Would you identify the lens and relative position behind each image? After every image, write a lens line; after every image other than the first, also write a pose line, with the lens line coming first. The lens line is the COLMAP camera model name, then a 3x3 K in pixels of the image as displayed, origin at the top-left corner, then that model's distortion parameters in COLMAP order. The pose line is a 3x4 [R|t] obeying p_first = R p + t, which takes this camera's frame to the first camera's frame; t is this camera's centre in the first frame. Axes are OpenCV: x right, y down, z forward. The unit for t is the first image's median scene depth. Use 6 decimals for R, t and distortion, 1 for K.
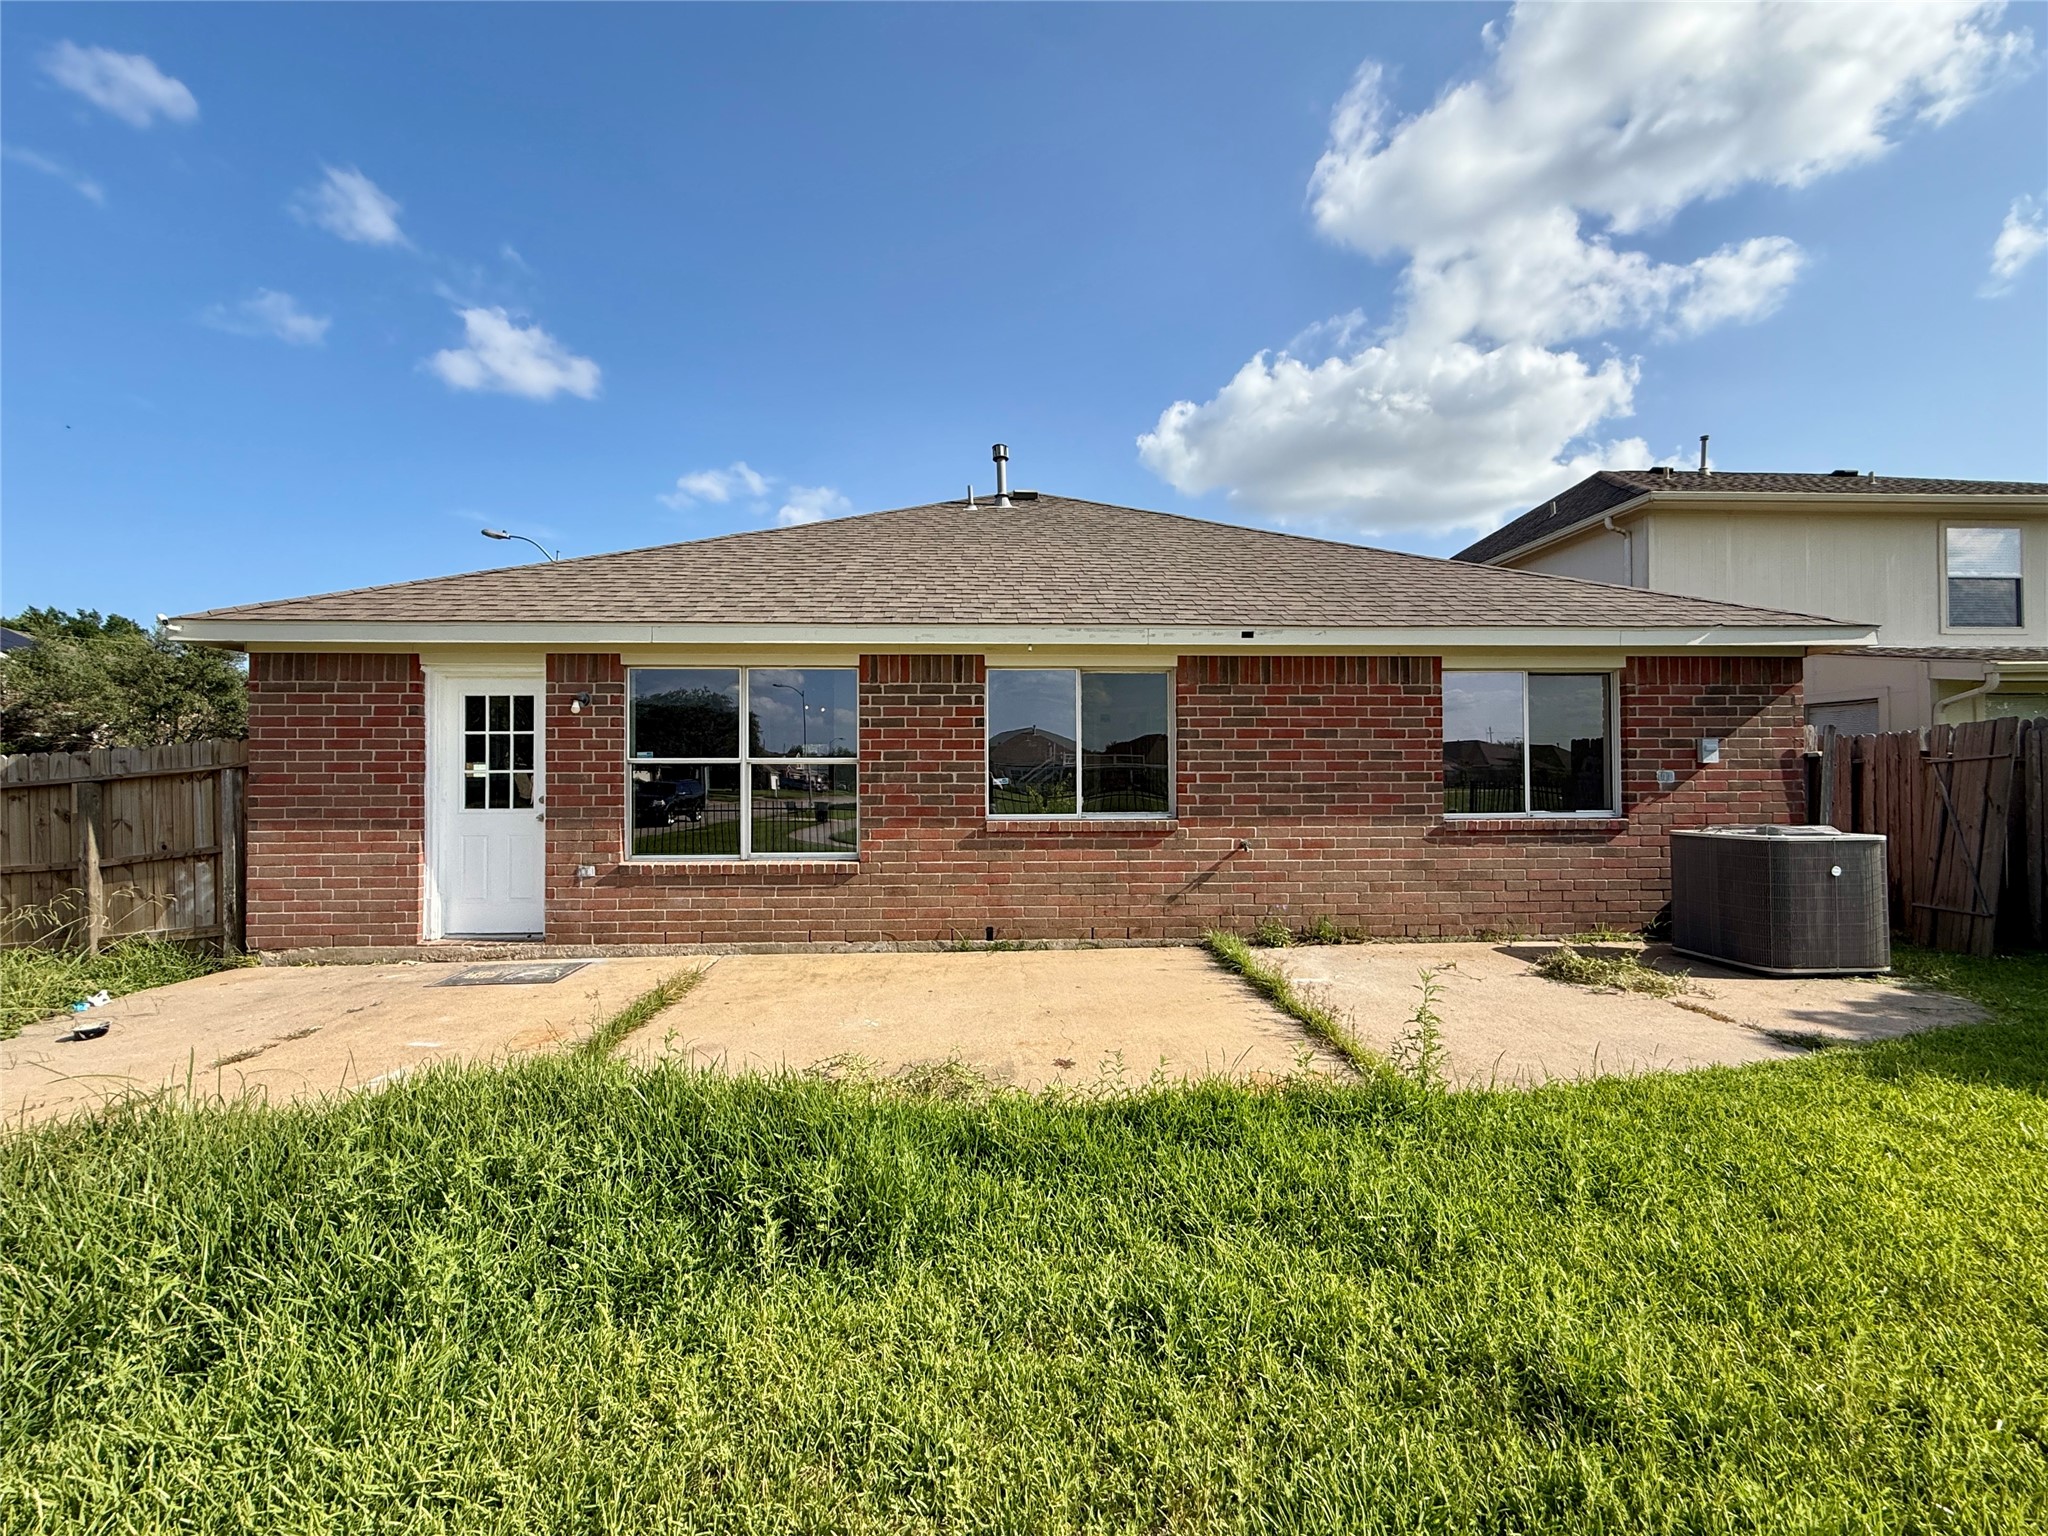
lens RADIAL K [[947.0, 0, 1025.3], [0, 947.0, 777.6], [0, 0, 1]] dist [0.002235, 0.004739]
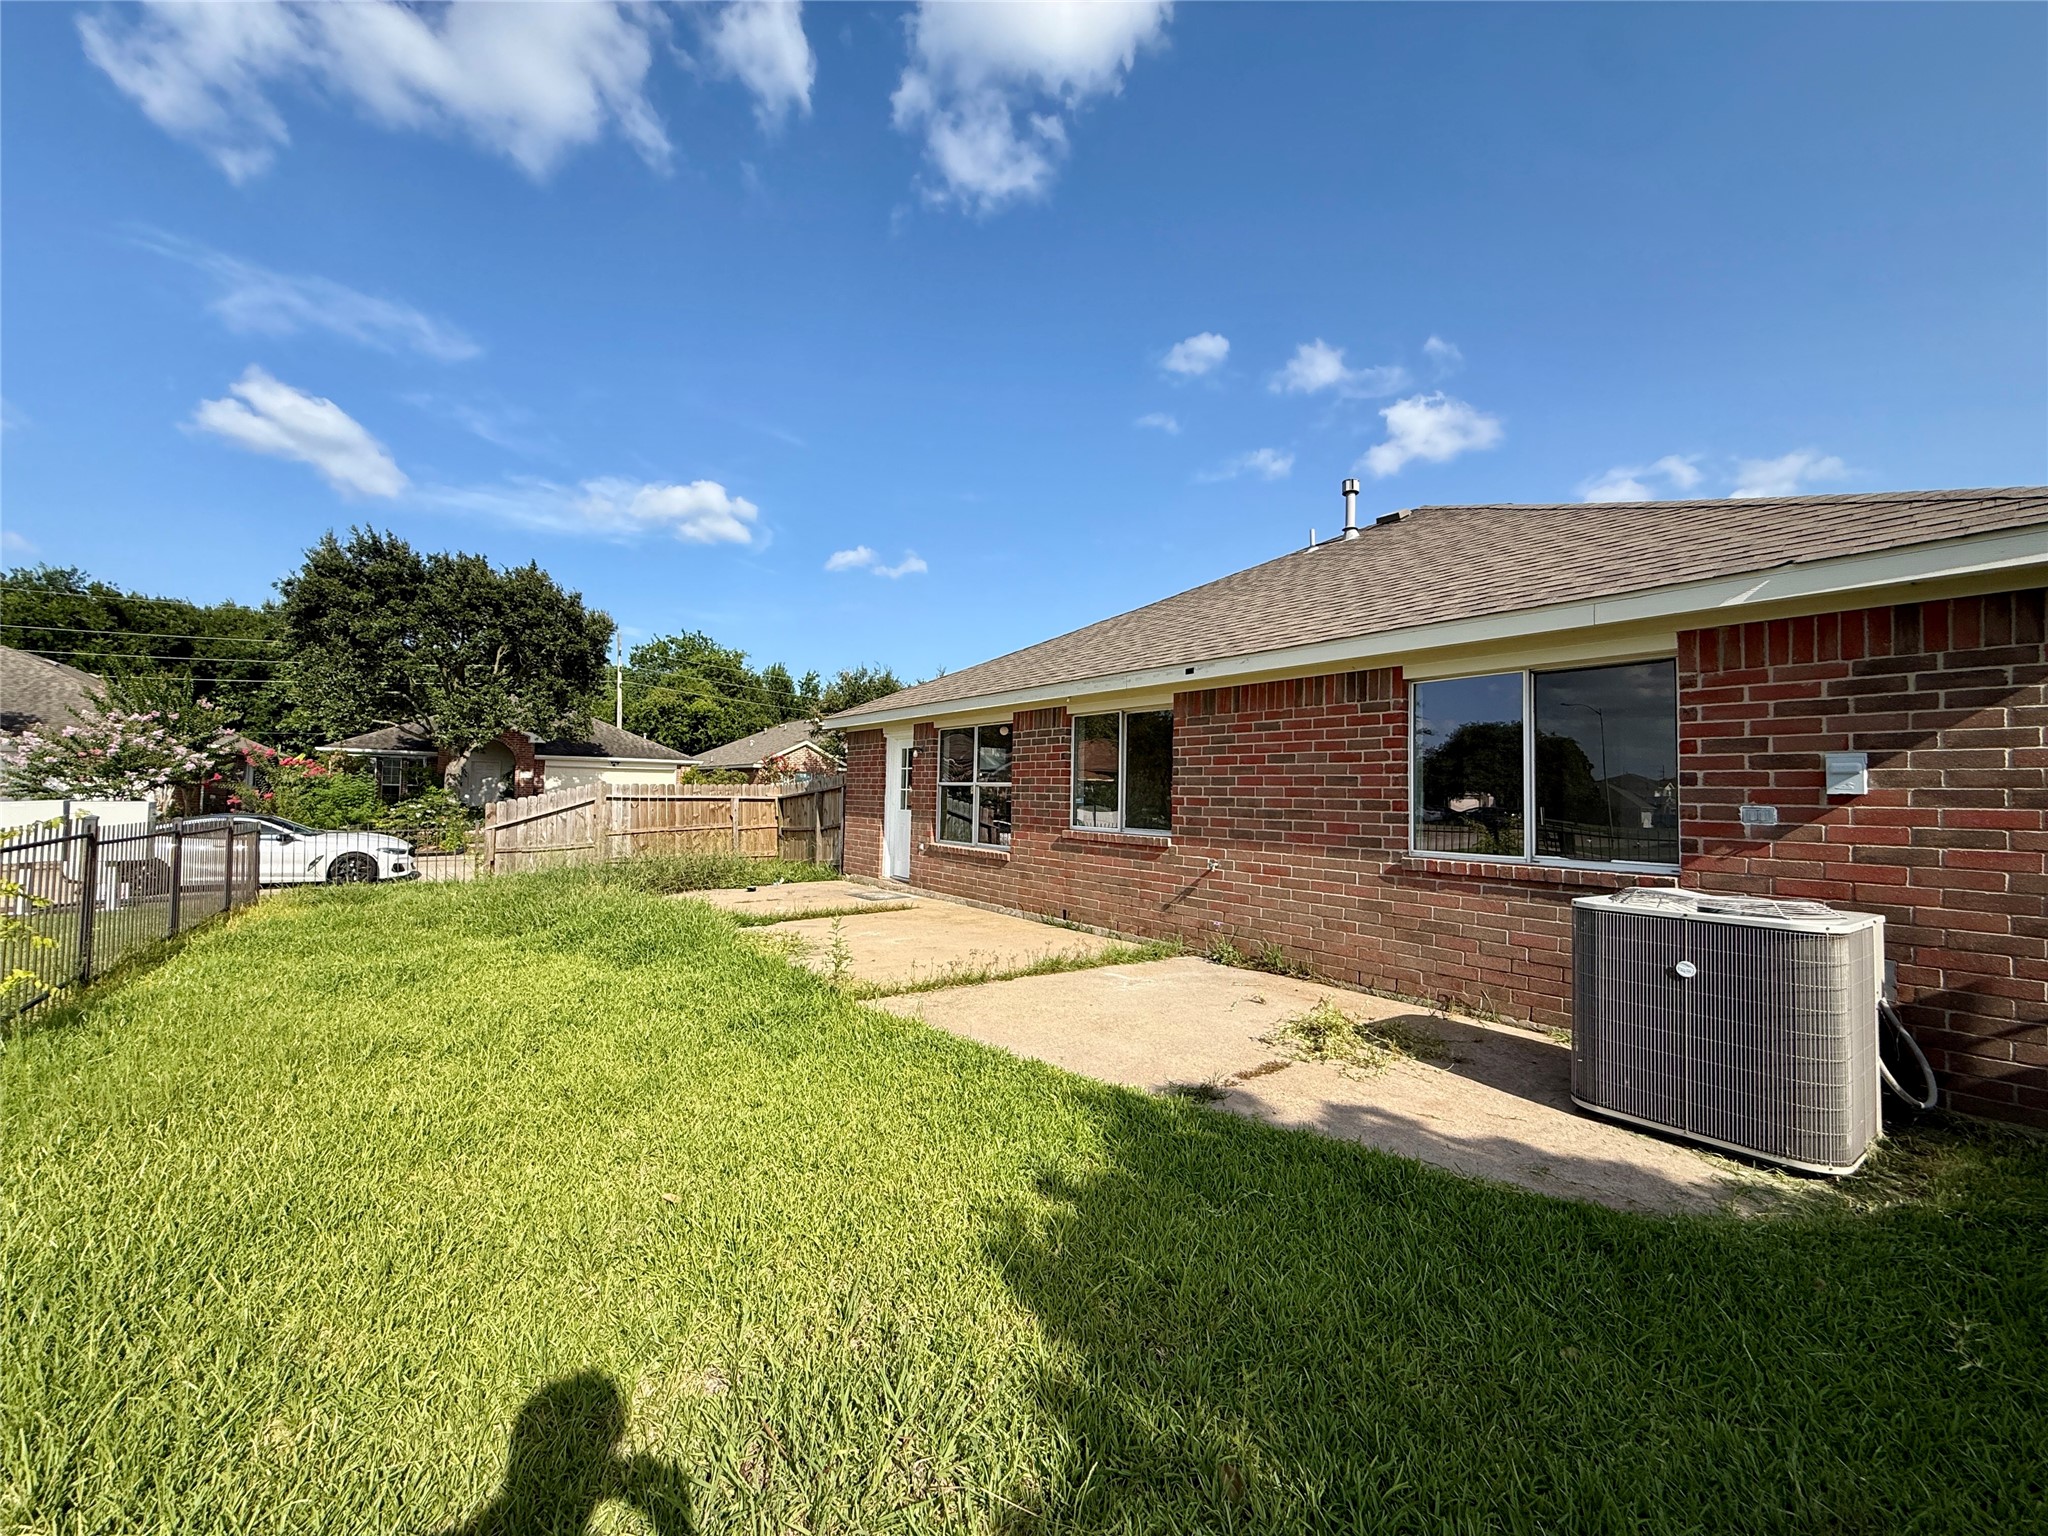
lens RADIAL K [[814.0, 0, 1025.3], [0, 814.0, 766.5], [0, 0, 1]] dist [0.001139, -0.000498]
pose [[0.551487, -0.013491, -0.834074, 0.868944], [-0.003968, 0.999815, -0.018796, -0.021468], [0.834174, 0.013675, 0.551332, 0.311986]]
